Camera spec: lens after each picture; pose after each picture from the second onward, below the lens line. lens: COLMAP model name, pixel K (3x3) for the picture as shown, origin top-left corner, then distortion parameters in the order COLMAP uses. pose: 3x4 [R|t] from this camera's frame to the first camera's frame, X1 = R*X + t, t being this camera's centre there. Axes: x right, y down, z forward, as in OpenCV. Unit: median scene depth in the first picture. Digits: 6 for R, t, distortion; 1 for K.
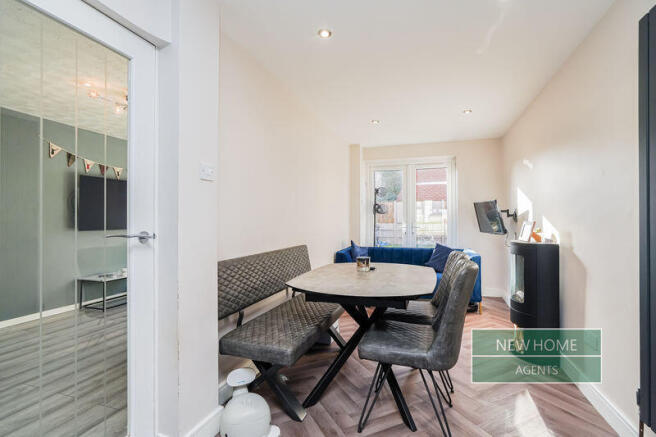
lens RADIAL K [[303.5, 0, 331.7], [0, 303.5, 217.7], [0, 0, 1]] dist [-0.012156, 0.001931]
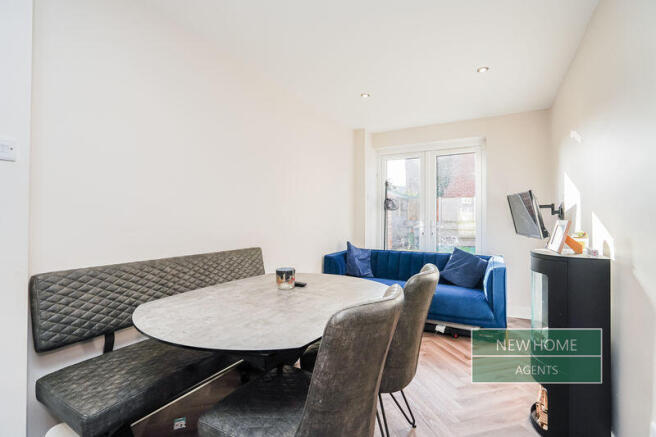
lens RADIAL K [[303.5, 0, 324.0], [0, 303.5, 214.3], [0, 0, 1]] dist [-0.012156, 0.001931]
pose [[0.980005, 0.004020, -0.198934, 0.198057], [-0.004639, 0.999986, -0.002645, 0.002259], [0.198921, 0.003515, 0.980009, 0.190788]]
